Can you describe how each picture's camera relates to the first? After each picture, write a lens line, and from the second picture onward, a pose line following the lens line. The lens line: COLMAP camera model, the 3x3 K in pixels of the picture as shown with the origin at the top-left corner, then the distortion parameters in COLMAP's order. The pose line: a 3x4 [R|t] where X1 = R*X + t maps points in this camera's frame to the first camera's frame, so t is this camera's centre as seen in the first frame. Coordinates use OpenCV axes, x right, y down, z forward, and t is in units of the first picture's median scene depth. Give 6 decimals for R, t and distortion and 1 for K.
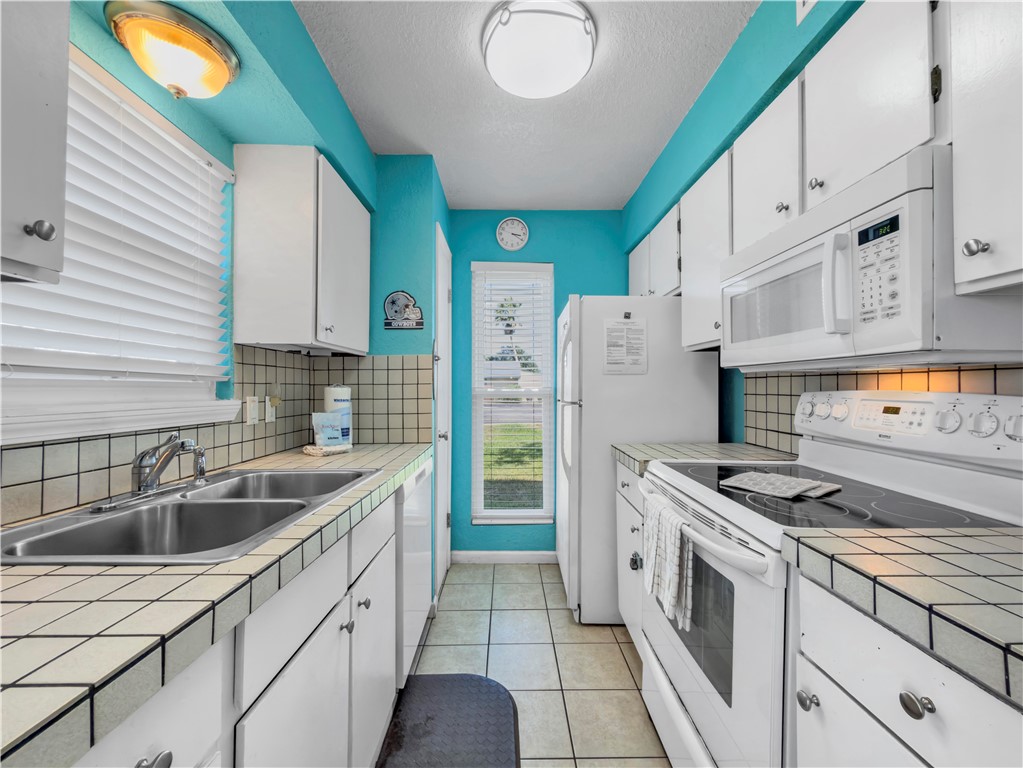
lens RADIAL K [[414.2, 0, 505.9], [0, 414.2, 382.1], [0, 0, 1]] dist [-0.000054, -0.000507]
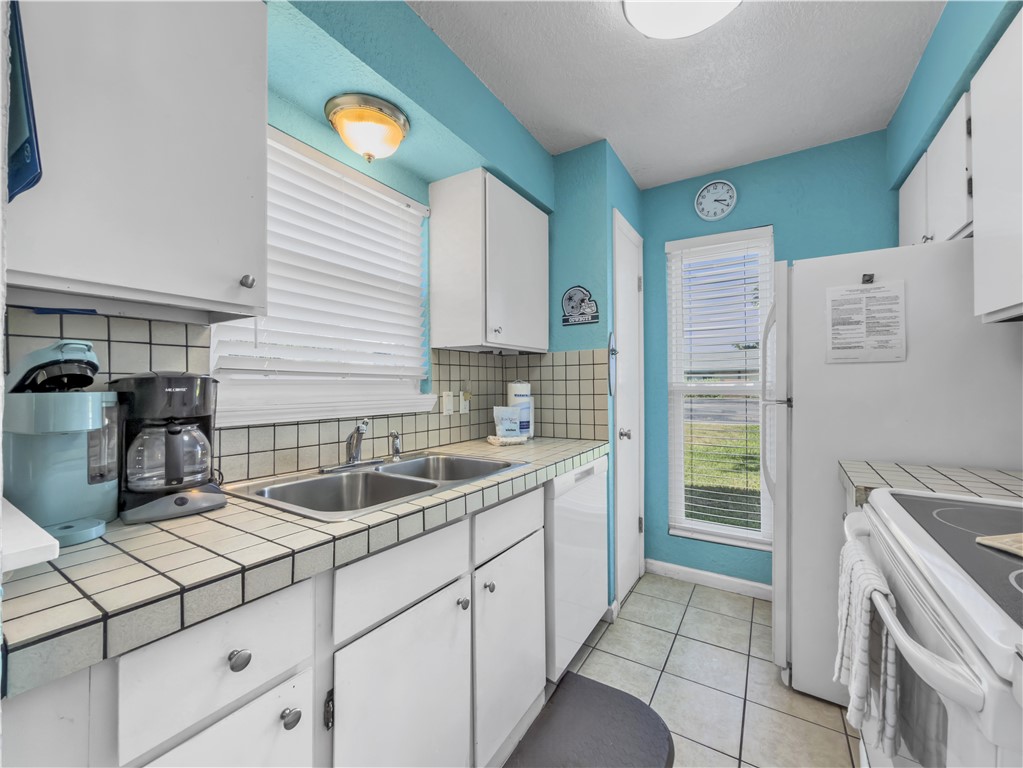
lens RADIAL K [[414.2, 0, 505.6], [0, 414.2, 381.3], [0, 0, 1]] dist [-0.000054, -0.000507]
pose [[0.841904, -0.008728, -0.539556, 0.185914], [0.014531, 0.999873, 0.006500, -0.000244], [0.539431, -0.013313, 0.841924, 0.089010]]
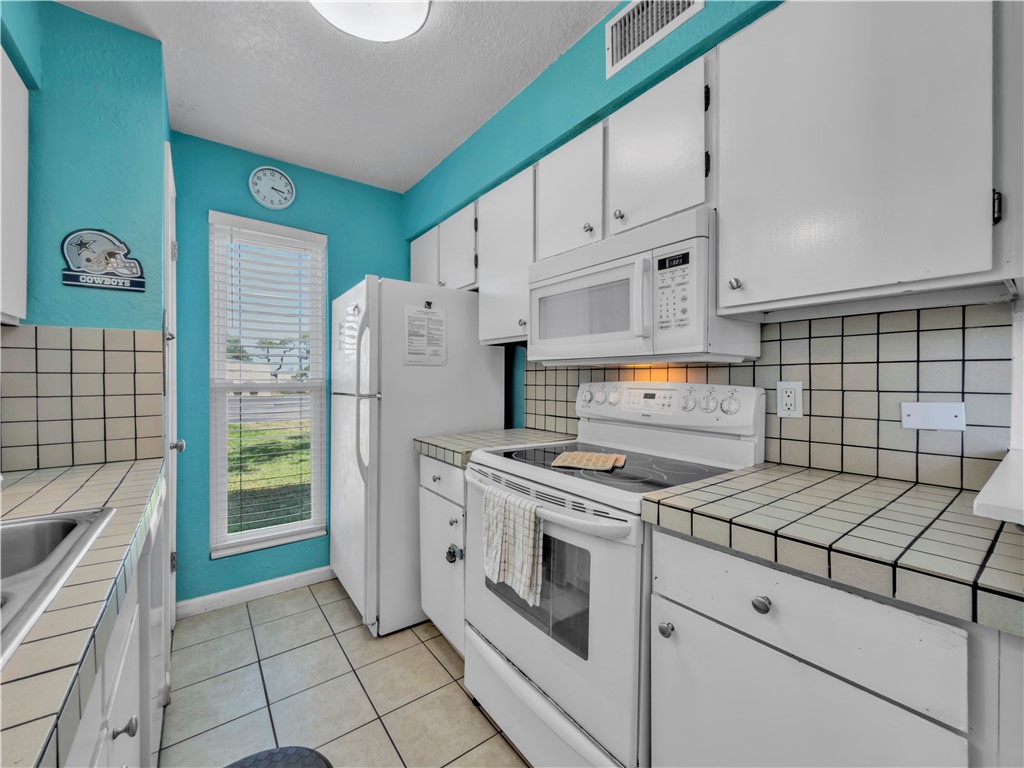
lens RADIAL K [[418.6, 0, 504.7], [0, 418.6, 380.0], [0, 0, 1]] dist [0.004102, -0.001104]
pose [[0.806438, 0.000604, 0.591318, -0.174758], [-0.009745, 0.999877, 0.012270, 0.002399], [-0.591238, -0.015658, 0.806345, 0.118442]]
